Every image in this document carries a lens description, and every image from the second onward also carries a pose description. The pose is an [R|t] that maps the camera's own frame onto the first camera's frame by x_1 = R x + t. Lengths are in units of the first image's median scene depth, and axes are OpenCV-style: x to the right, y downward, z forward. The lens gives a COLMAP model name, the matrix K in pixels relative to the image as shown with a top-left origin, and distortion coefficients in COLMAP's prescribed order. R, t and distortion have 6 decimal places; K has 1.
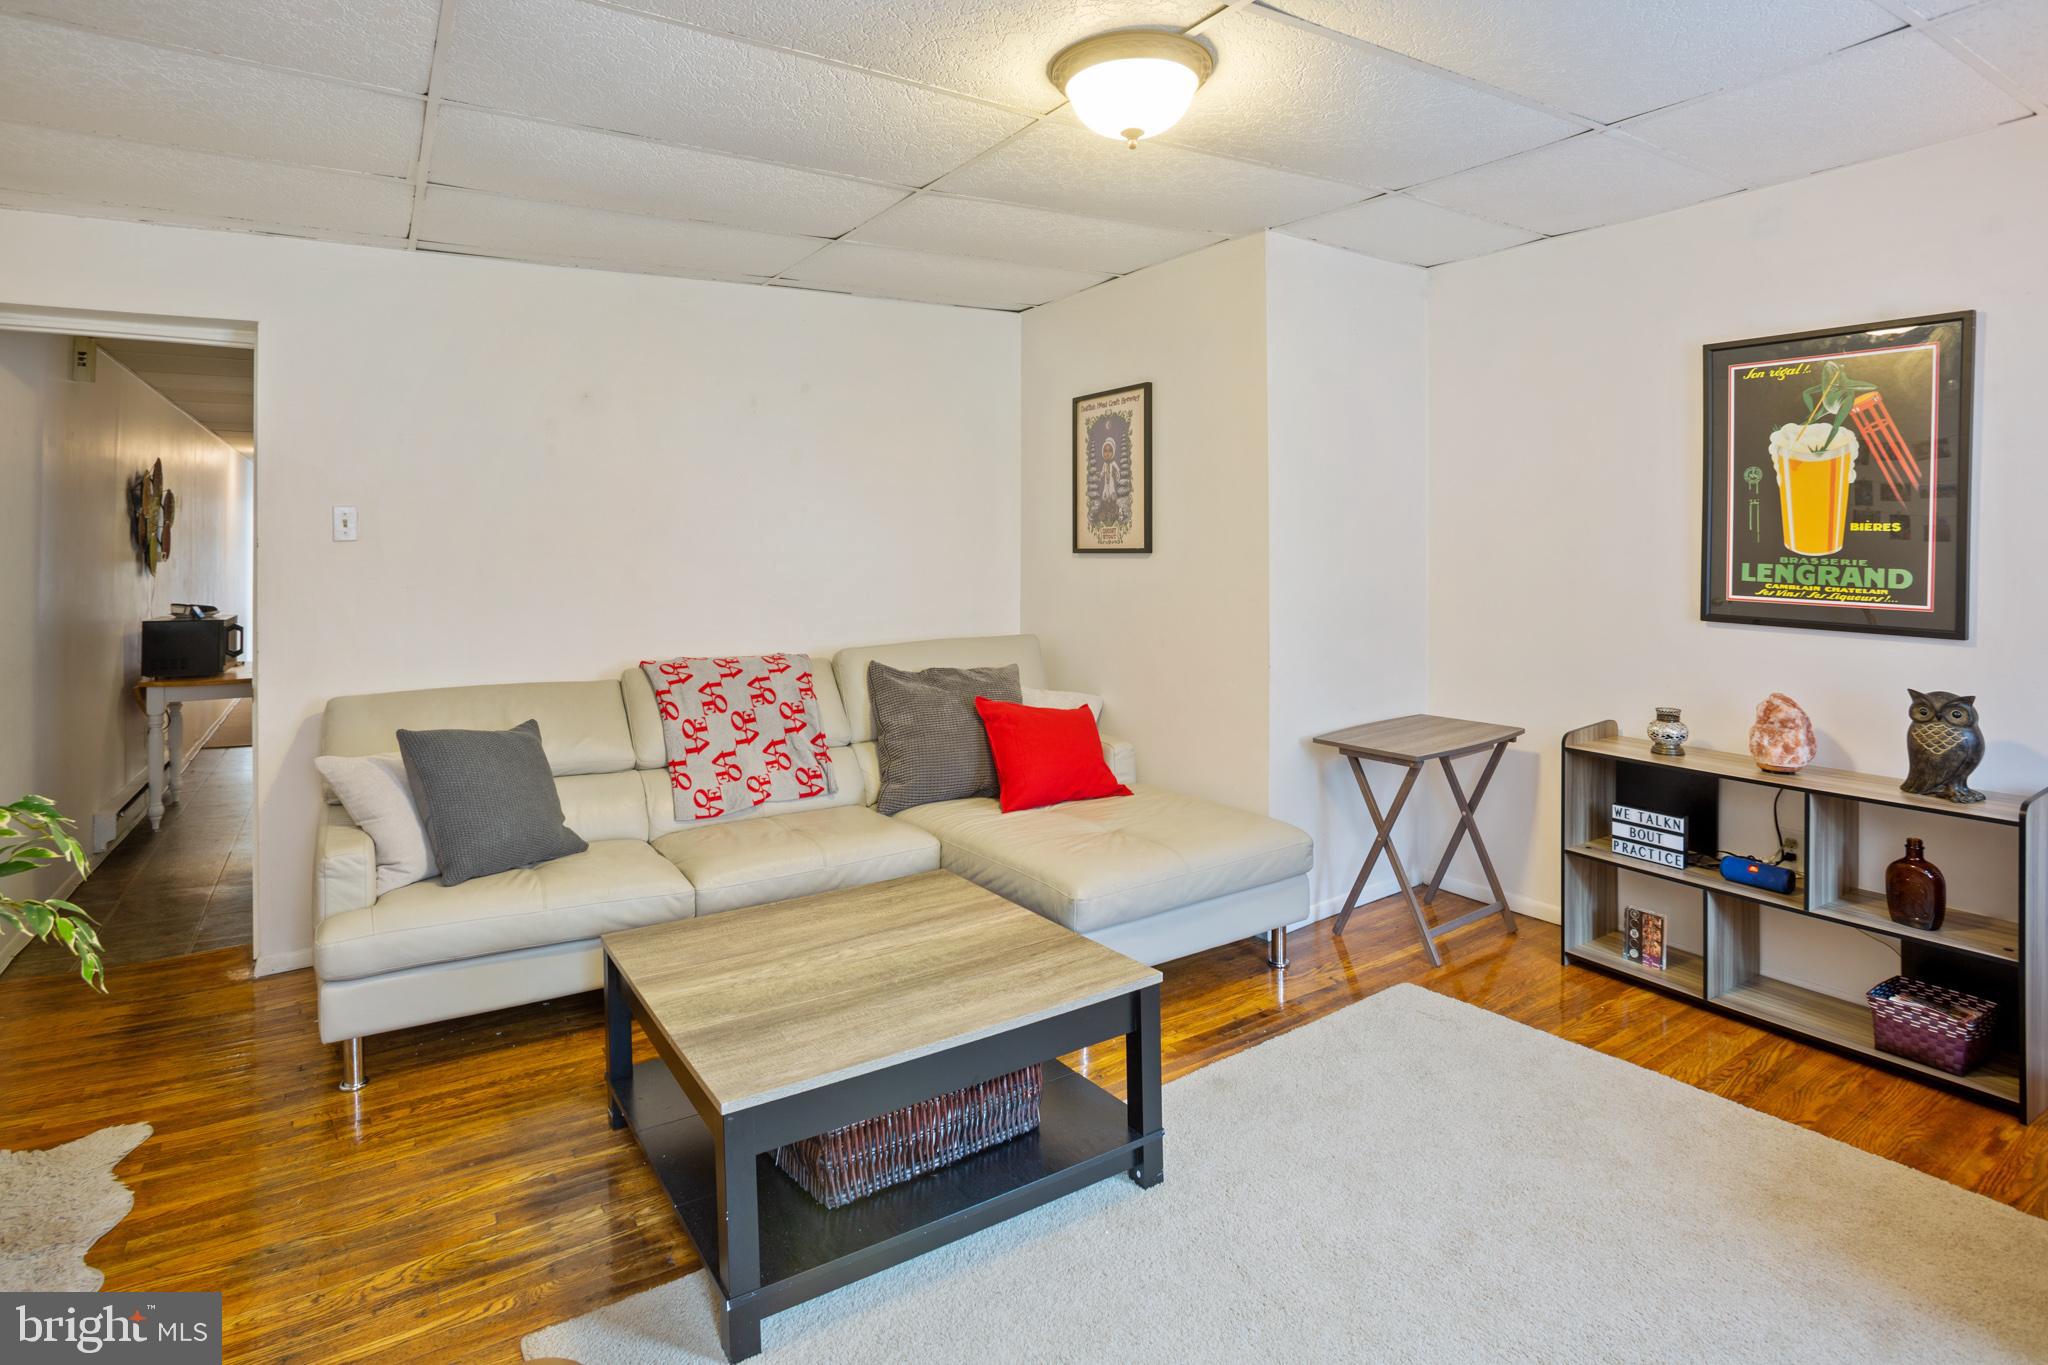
lens RADIAL K [[1048.8, 0, 1007.4], [0, 1048.8, 626.6], [0, 0, 1]] dist [-0.076750, 0.043728]
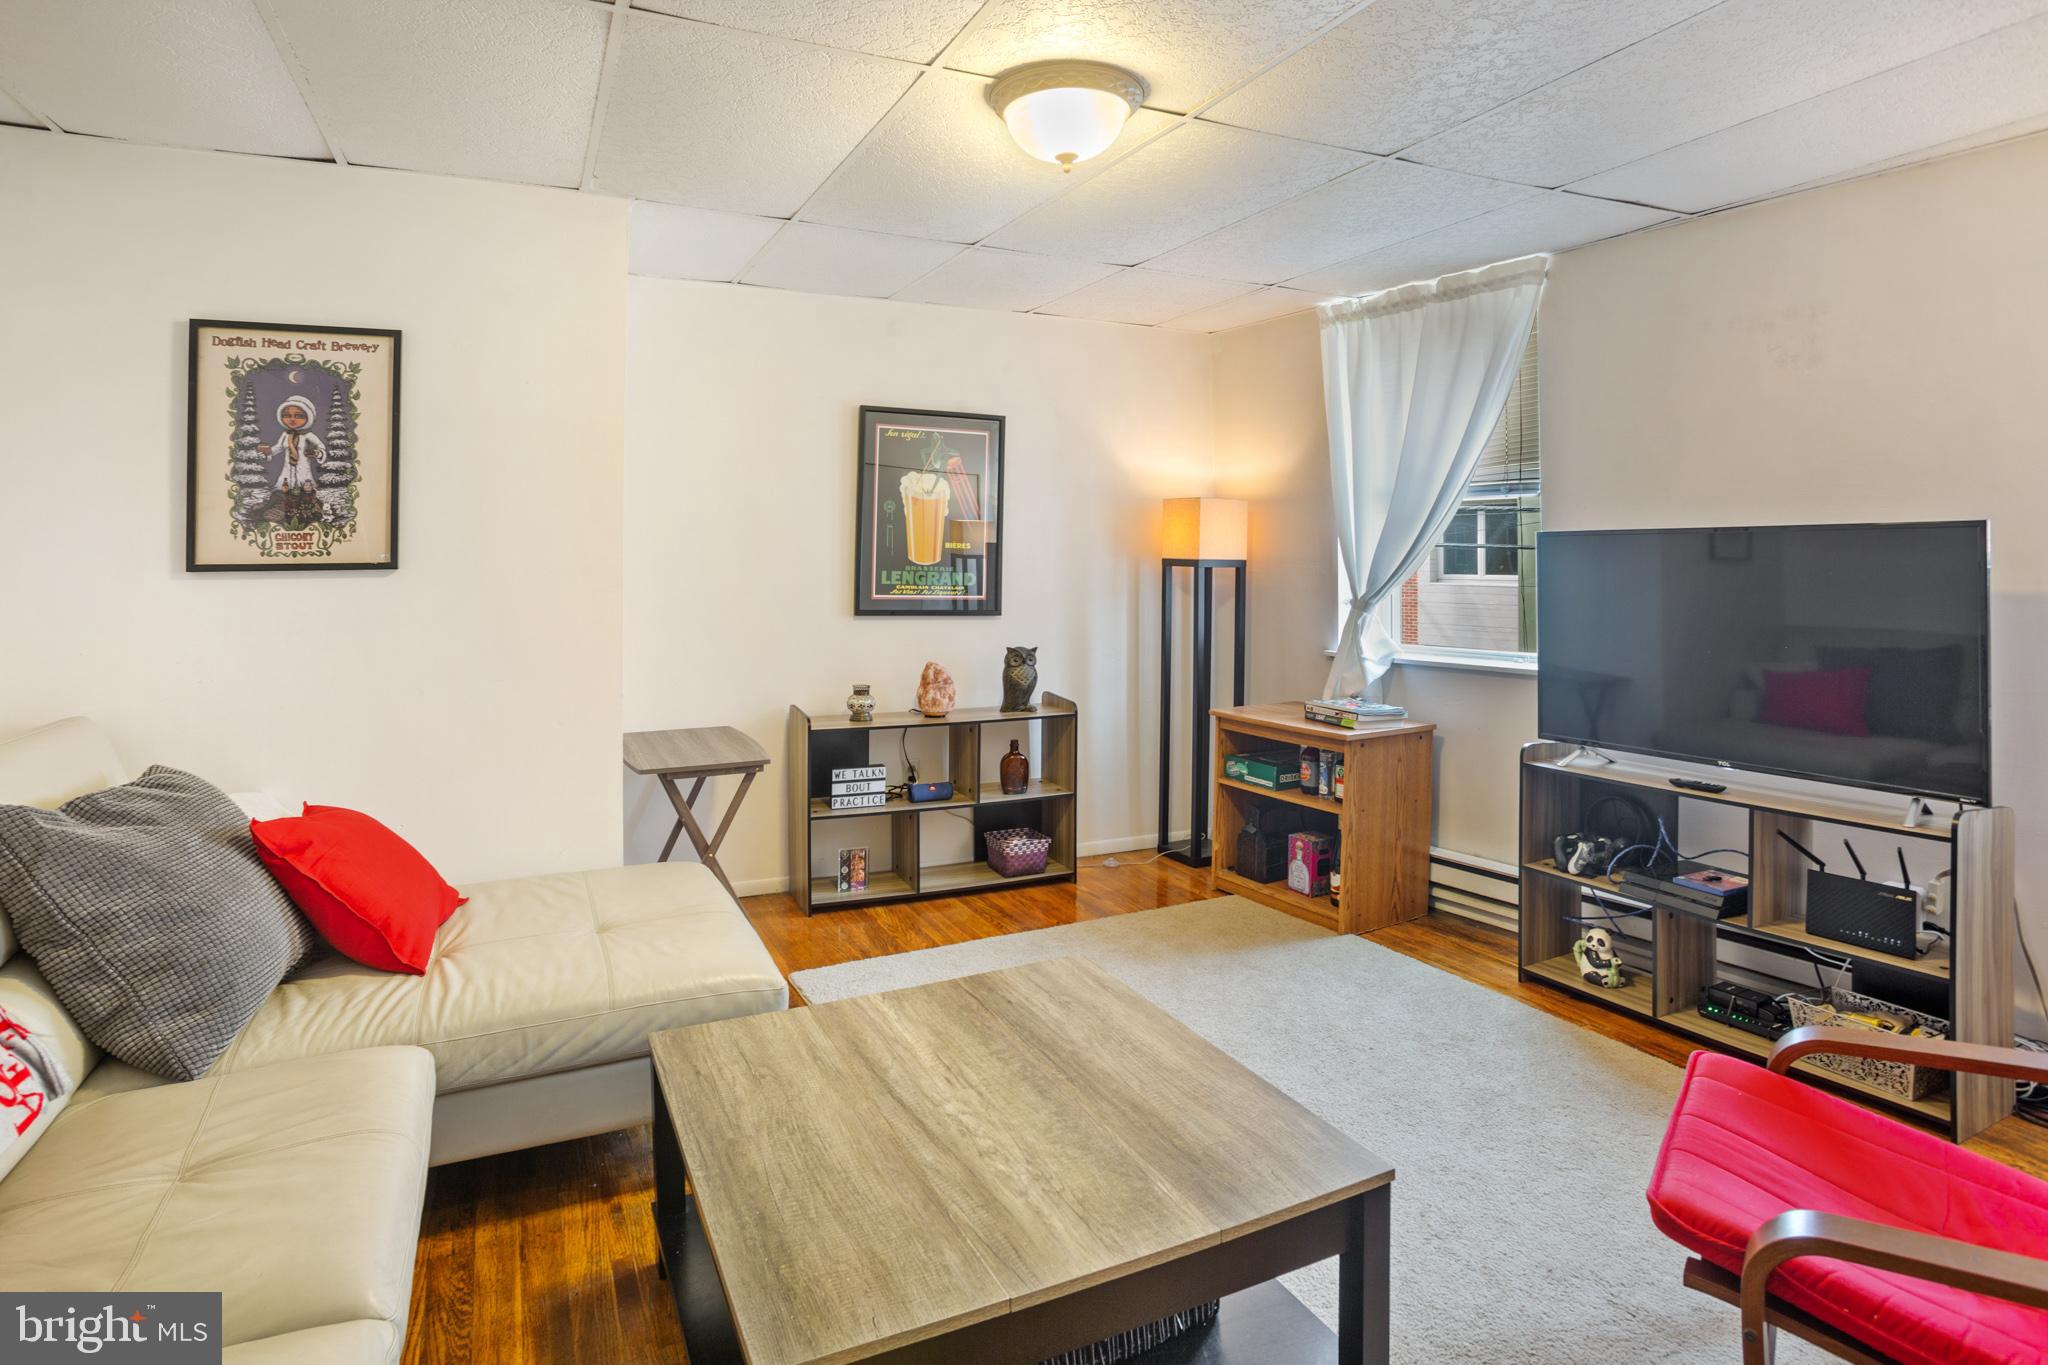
lens RADIAL K [[1048.8, 0, 1007.4], [0, 1048.8, 626.6], [0, 0, 1]] dist [-0.076750, 0.043728]
pose [[0.165645, -0.057756, 0.984493, -0.618996], [0.078904, 0.995859, 0.045147, -0.038042], [-0.983024, 0.070202, 0.169516, 0.601611]]
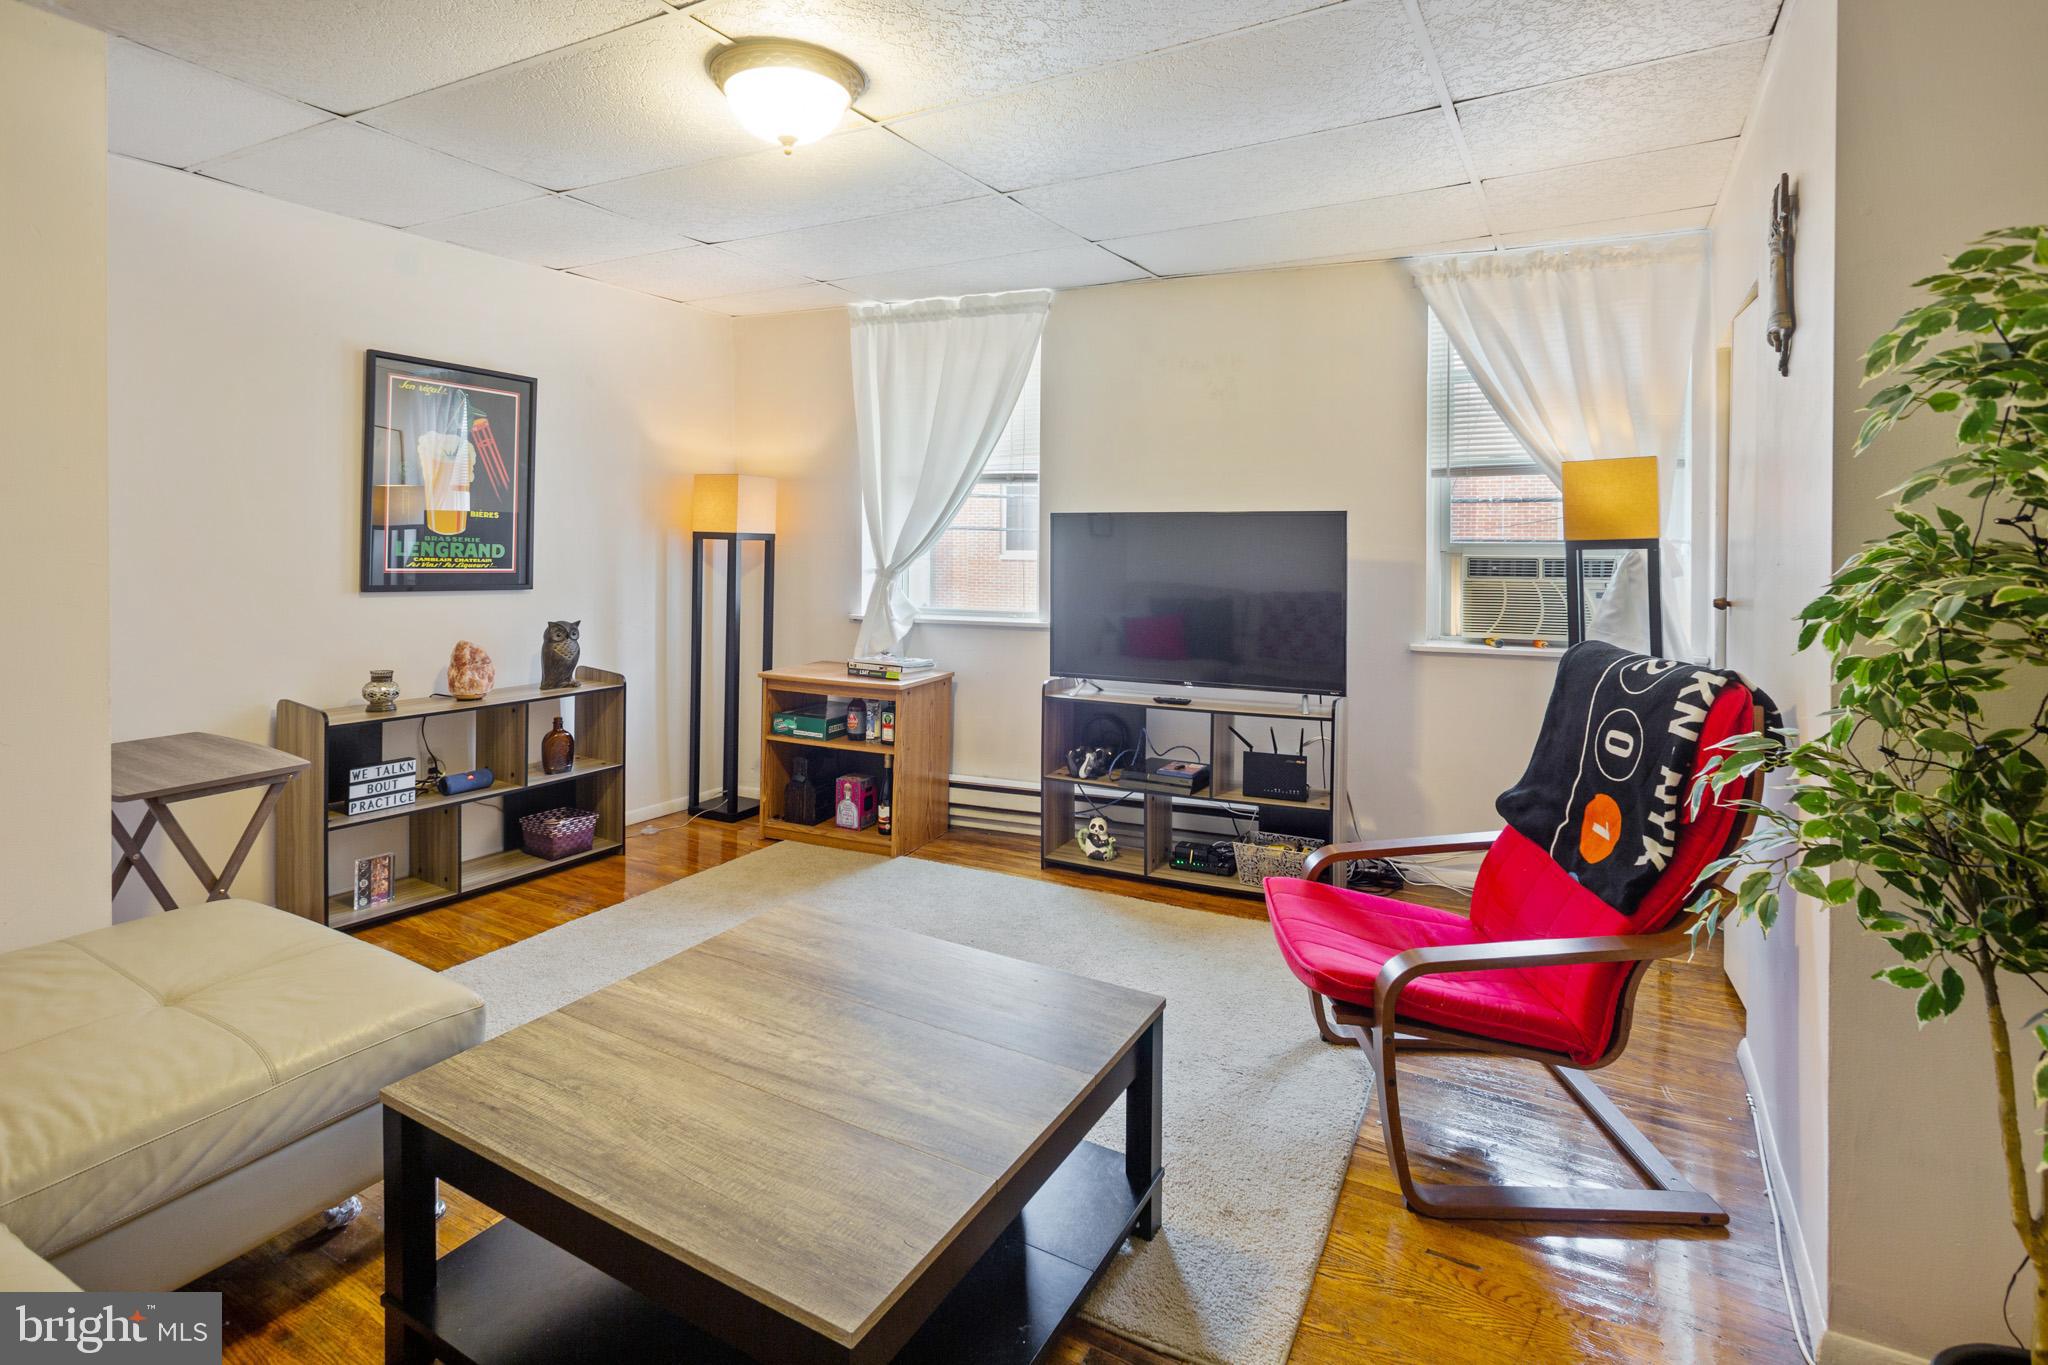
lens RADIAL K [[975.6, 0, 984.7], [0, 975.6, 630.8], [0, 0, 1]] dist [0.001239, 0.000951]
pose [[-0.410862, -0.085056, 0.907721, -0.610431], [0.064862, 0.990389, 0.122161, -0.052496], [-0.909387, 0.109068, -0.401397, 0.832536]]
